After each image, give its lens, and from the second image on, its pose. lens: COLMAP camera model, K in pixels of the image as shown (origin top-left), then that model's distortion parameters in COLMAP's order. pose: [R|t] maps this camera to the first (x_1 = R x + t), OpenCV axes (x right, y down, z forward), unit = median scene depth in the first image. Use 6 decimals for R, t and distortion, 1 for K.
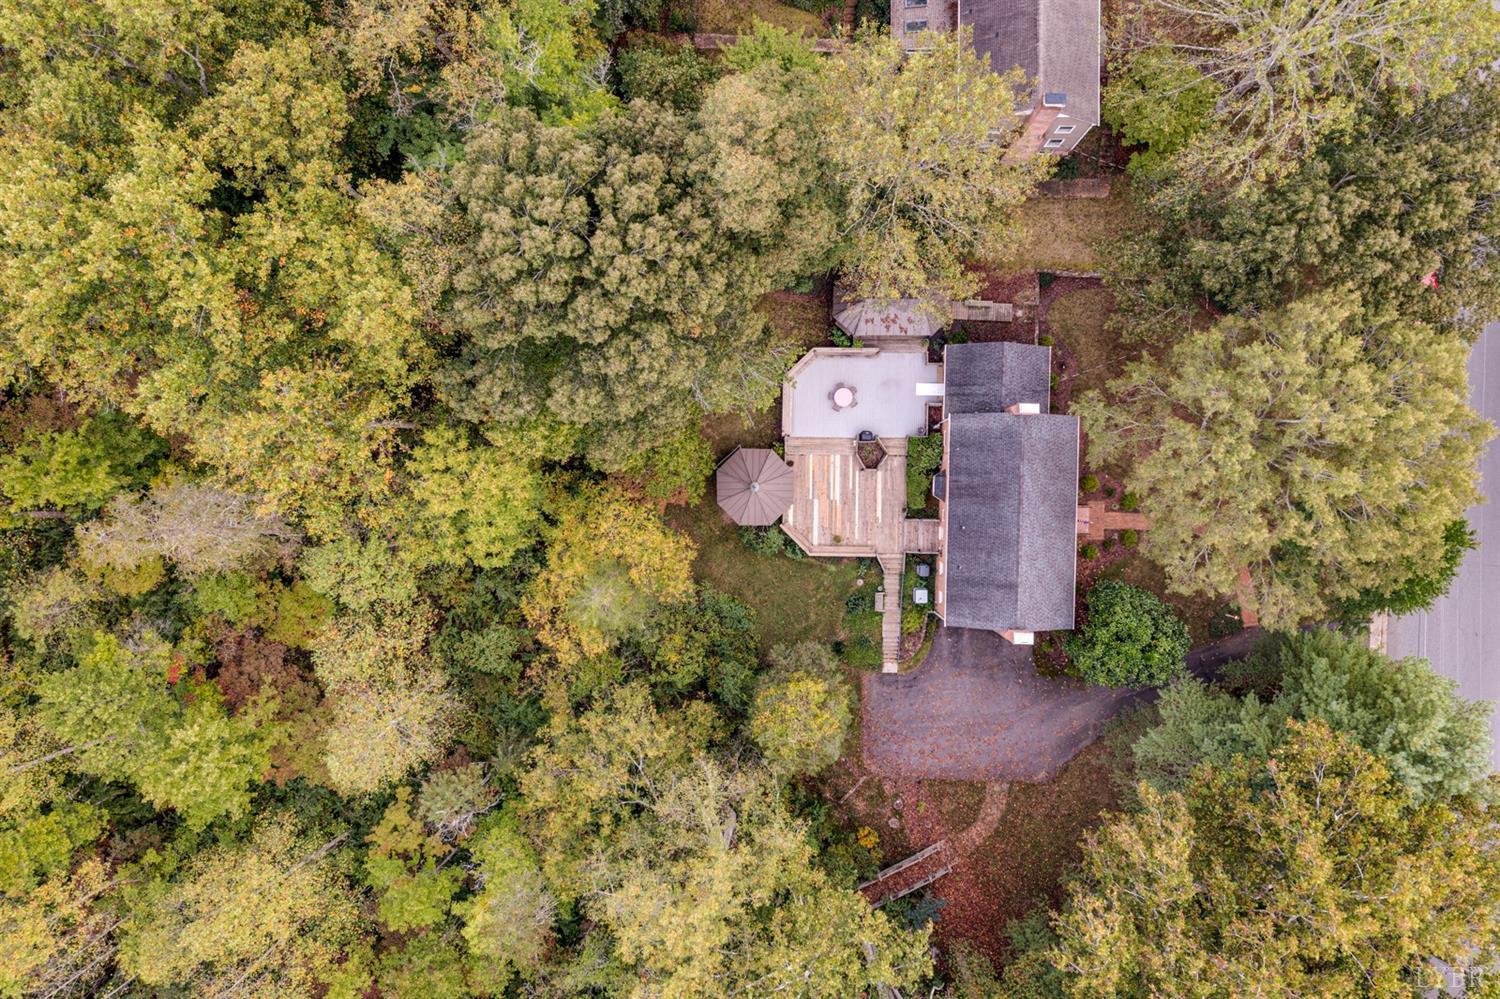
lens RADIAL K [[1153.9, 0, 748.4], [0, 1153.9, 500.2], [0, 0, 1]] dist [-0.025231, 0.004126]
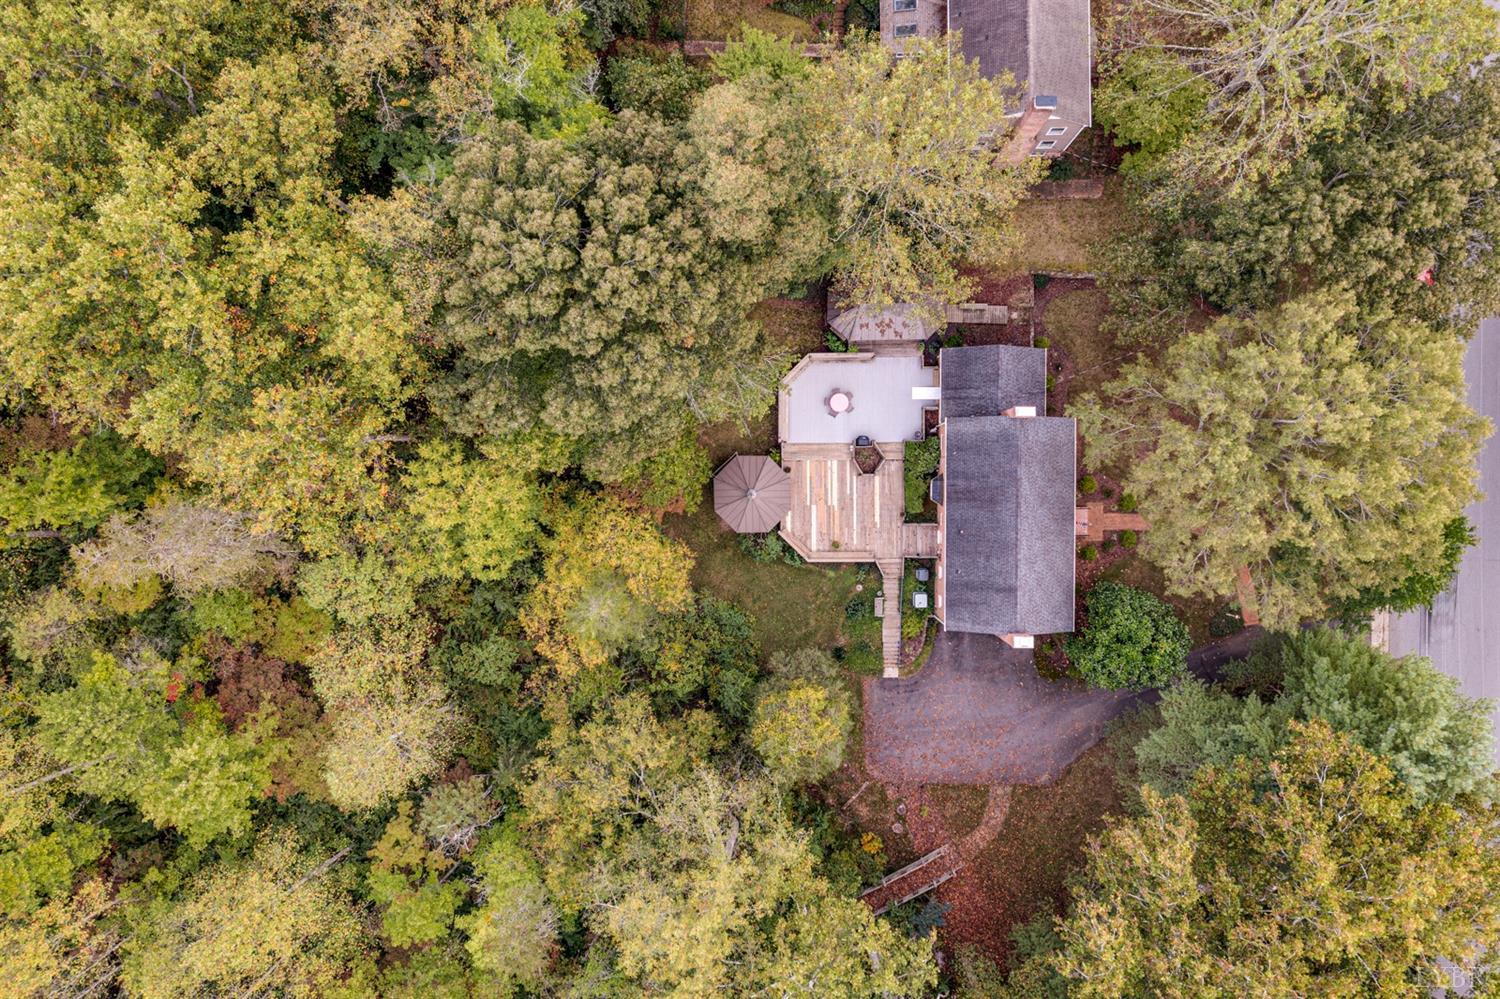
lens RADIAL K [[1153.9, 0, 748.7], [0, 1153.9, 499.7], [0, 0, 1]] dist [-0.025231, 0.004126]
pose [[0.999860, -0.016718, -0.001040, 0.004379], [0.016717, 0.999860, -0.000787, -0.007120], [0.001053, 0.000770, 0.999999, 0.002628]]
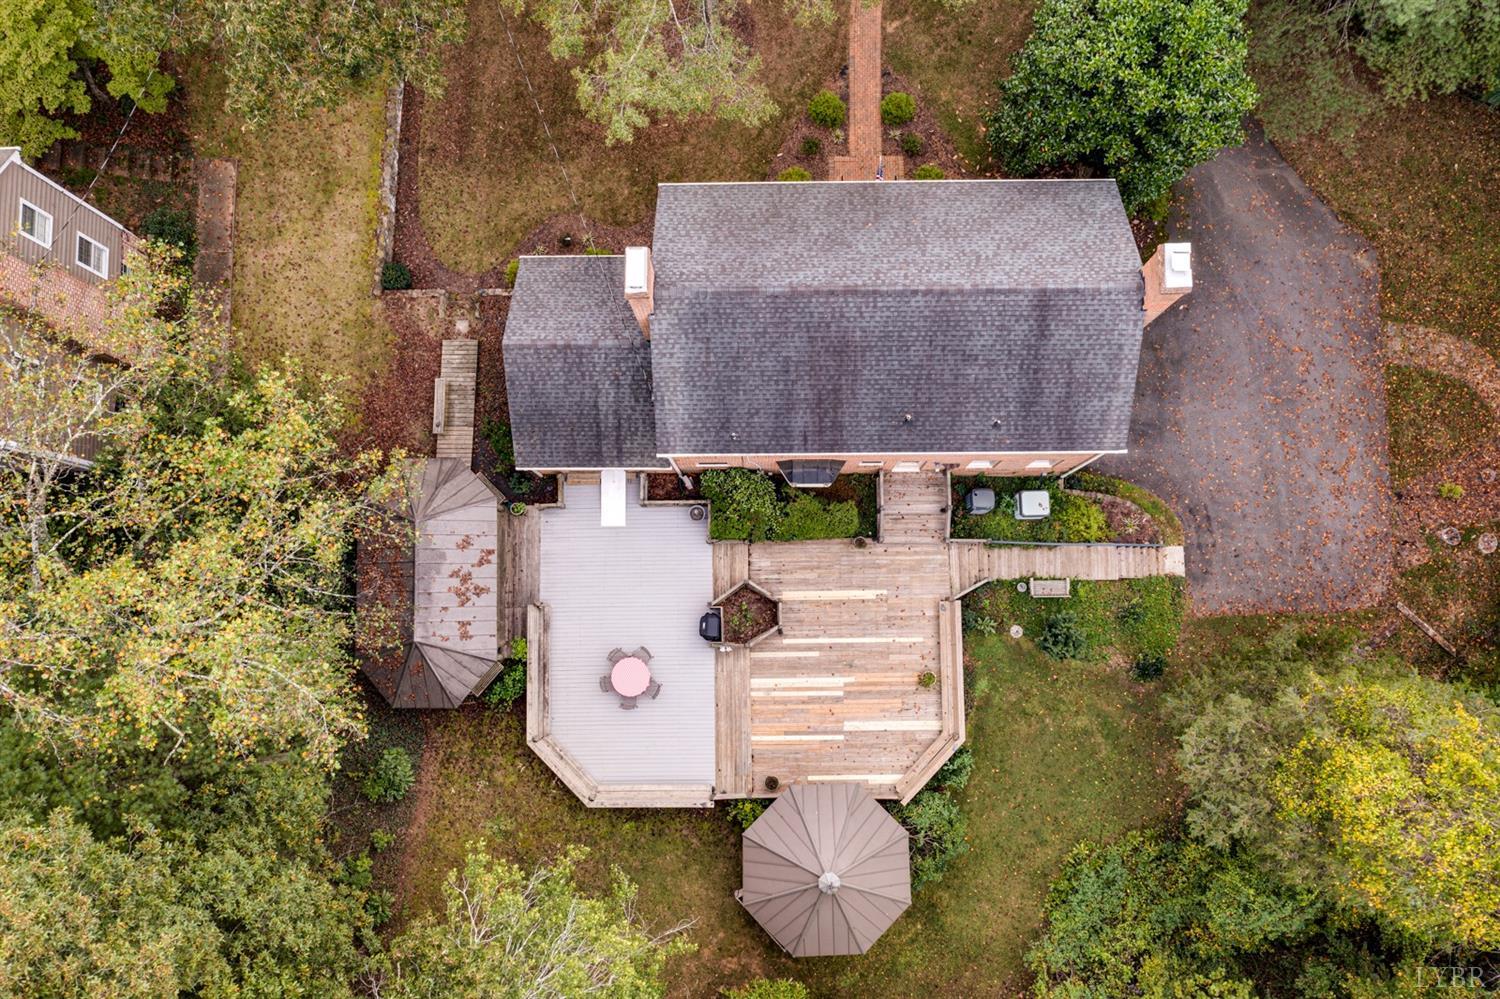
lens RADIAL K [[1153.9, 0, 747.2], [0, 1153.9, 493.2], [0, 0, 1]] dist [-0.025231, 0.004126]
pose [[-0.023601, -0.988538, 0.149116, 0.105500], [0.999203, -0.028130, -0.028338, -0.031204], [0.032208, 0.148328, 0.988414, 0.641261]]
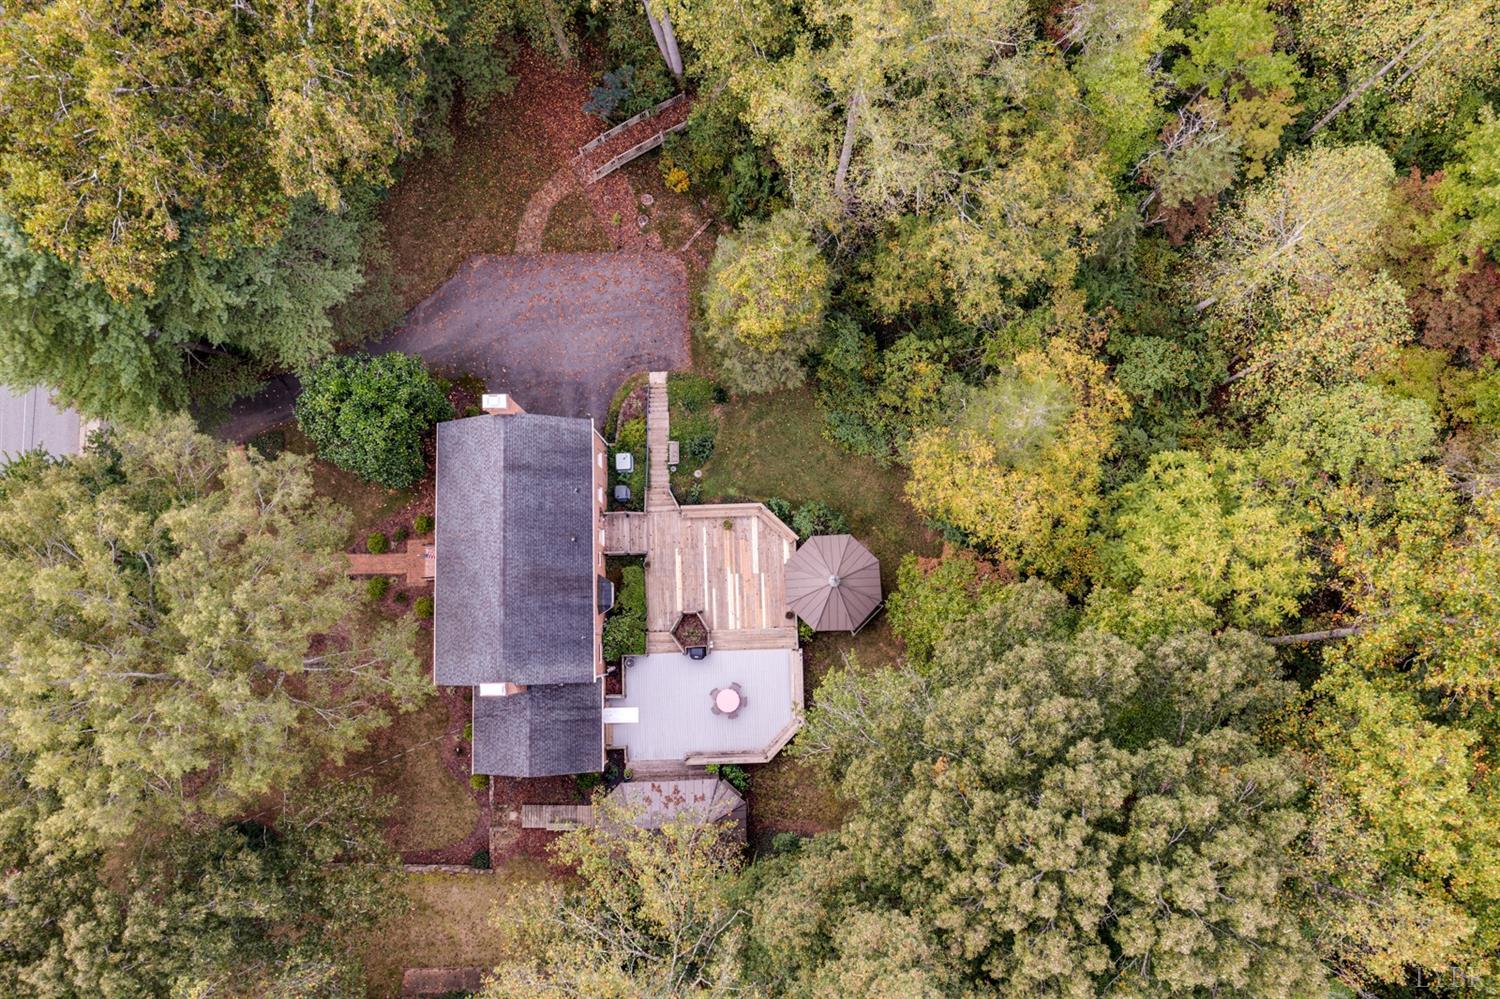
lens RADIAL K [[1153.9, 0, 743.8], [0, 1153.9, 493.7], [0, 0, 1]] dist [-0.025231, 0.004126]
pose [[-0.997503, 0.050057, 0.049828, 0.029991], [-0.043785, -0.991825, 0.119857, -0.053179], [0.055420, 0.117376, 0.991540, 0.234486]]
